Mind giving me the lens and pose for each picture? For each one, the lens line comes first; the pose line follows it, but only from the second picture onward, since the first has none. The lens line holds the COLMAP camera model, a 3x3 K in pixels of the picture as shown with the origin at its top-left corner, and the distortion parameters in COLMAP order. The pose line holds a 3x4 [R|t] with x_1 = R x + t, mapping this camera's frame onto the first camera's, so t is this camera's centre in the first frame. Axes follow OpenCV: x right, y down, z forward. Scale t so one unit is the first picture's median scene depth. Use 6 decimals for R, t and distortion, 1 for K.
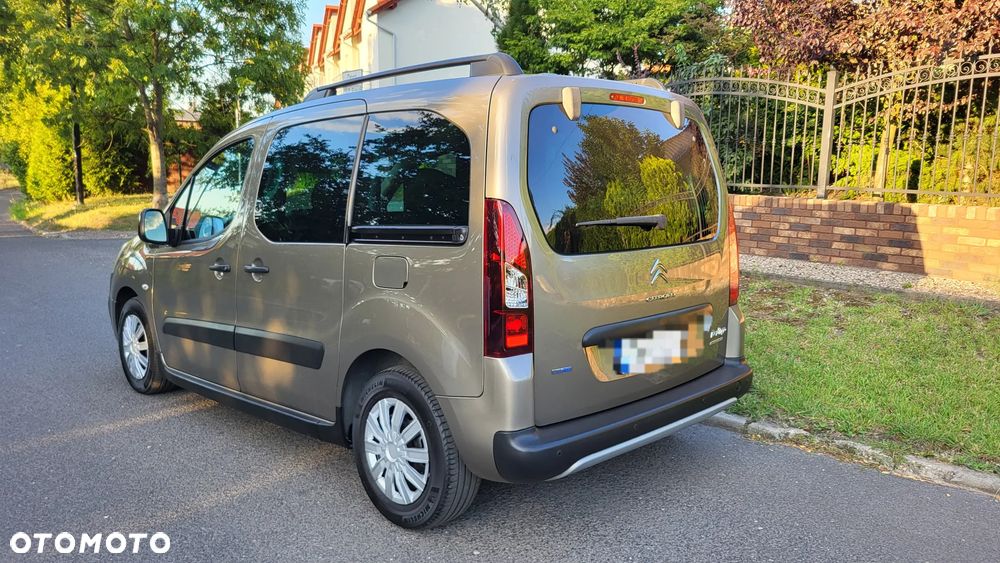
lens RADIAL K [[763.3, 0, 509.7], [0, 763.3, 277.6], [0, 0, 1]] dist [0.064738, -0.035587]
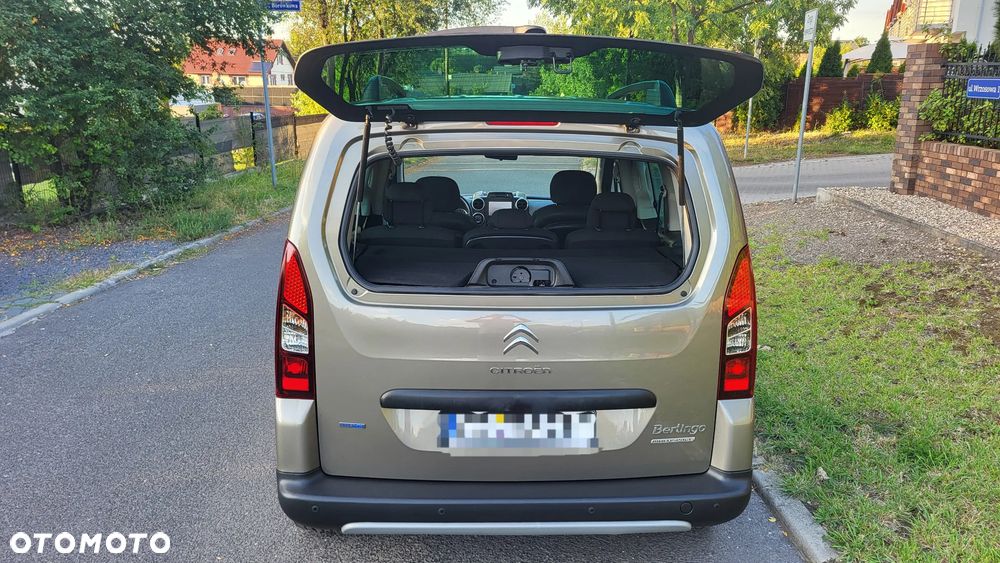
lens RADIAL K [[763.3, 0, 508.0], [0, 763.3, 275.4], [0, 0, 1]] dist [0.064738, -0.035587]
pose [[0.725433, 0.153832, -0.670883, 0.342765], [-0.096228, 0.987799, 0.122448, -0.081966], [0.681533, -0.024270, 0.731384, 0.189256]]
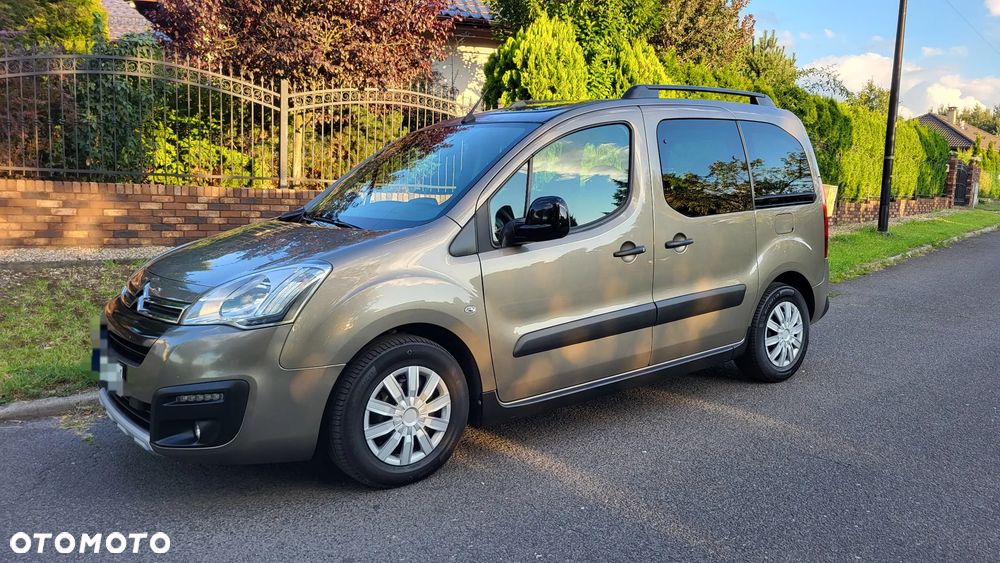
lens RADIAL K [[763.3, 0, 514.9], [0, 763.3, 275.9], [0, 0, 1]] dist [0.064738, -0.035587]
pose [[0.119704, -0.122246, 0.985255, -0.819912], [0.123311, 0.986537, 0.107423, -0.063505], [-0.985122, 0.108634, 0.133166, 0.607483]]
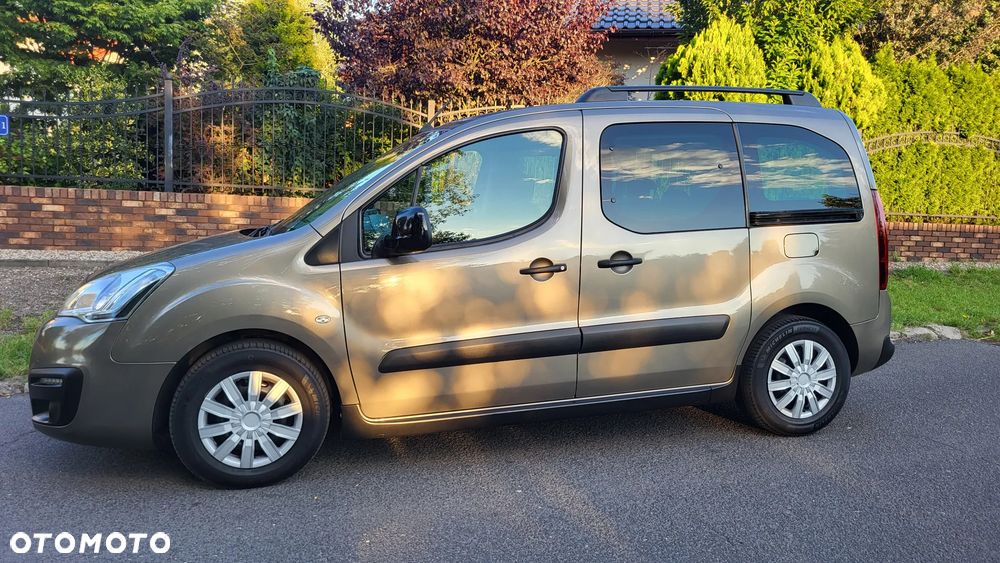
lens RADIAL K [[763.3, 0, 508.7], [0, 763.3, 275.4], [0, 0, 1]] dist [0.064738, -0.035587]
pose [[0.479352, -0.085526, 0.873445, -0.706590], [0.103433, 0.993810, 0.040547, -0.027718], [-0.871506, 0.070907, 0.485231, 0.357619]]
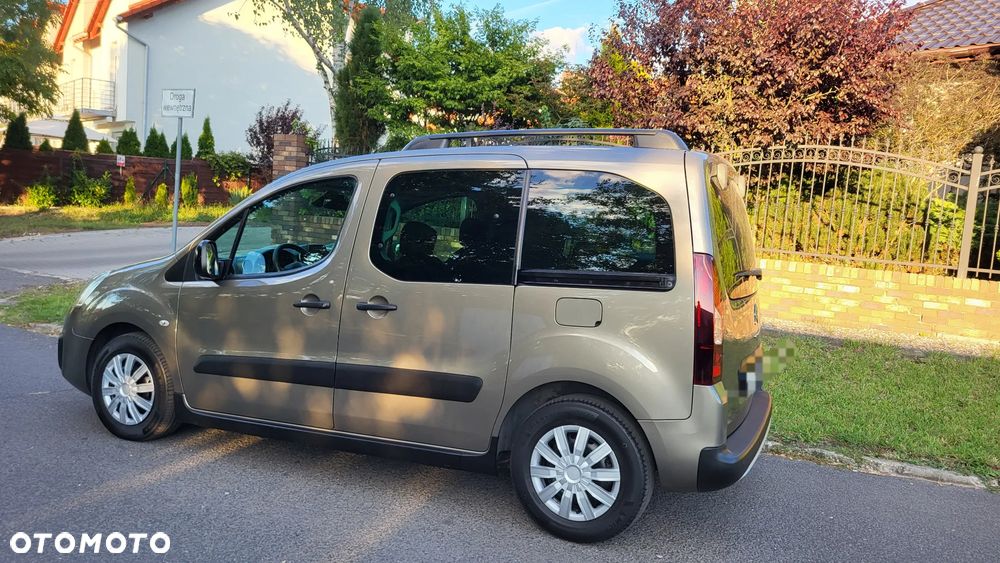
lens RADIAL K [[763.3, 0, 503.2], [0, 763.3, 279.7], [0, 0, 1]] dist [0.064738, -0.035587]
pose [[0.936276, 0.024626, 0.350400, -0.293924], [-0.009434, 0.998943, -0.044997, -0.001643], [-0.351138, 0.038824, 0.935519, -0.007492]]
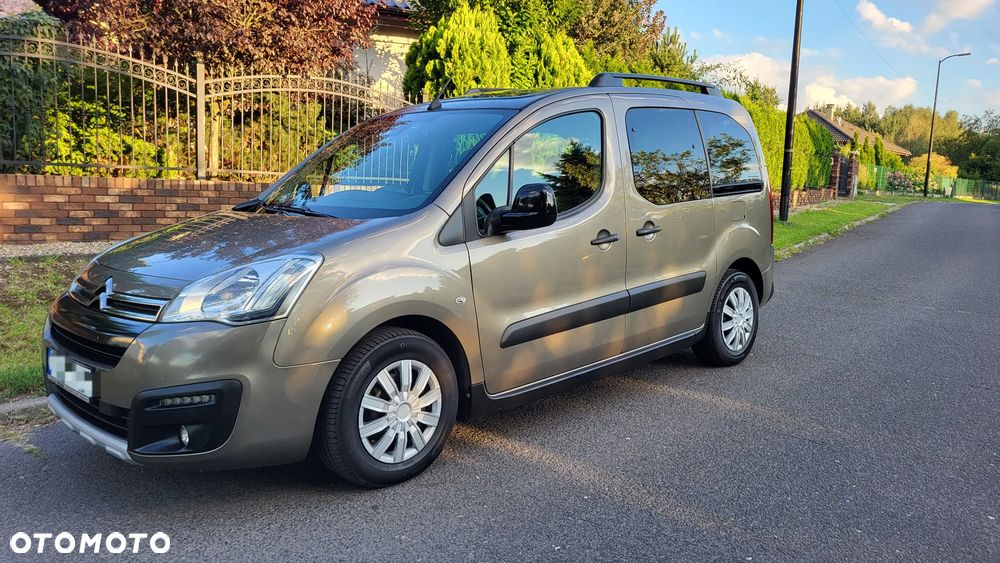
lens RADIAL K [[763.3, 0, 505.8], [0, 763.3, 274.7], [0, 0, 1]] dist [0.064738, -0.035587]
pose [[-0.000233, -0.130358, 0.991467, -0.813896], [0.125602, 0.983611, 0.129355, -0.066929], [-0.992081, 0.124561, 0.016144, 0.666610]]
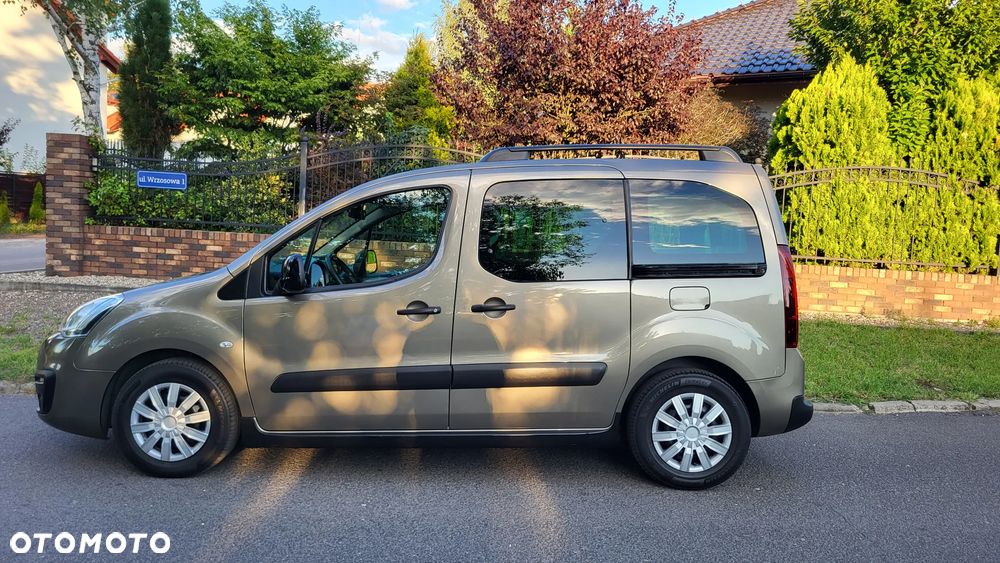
lens RADIAL K [[763.3, 0, 503.6], [0, 763.3, 280.3], [0, 0, 1]] dist [0.064738, -0.035587]
pose [[0.719375, -0.023497, 0.694225, -0.596318], [0.066621, 0.997154, -0.035285, -0.006108], [-0.691420, 0.071633, 0.718893, 0.113244]]
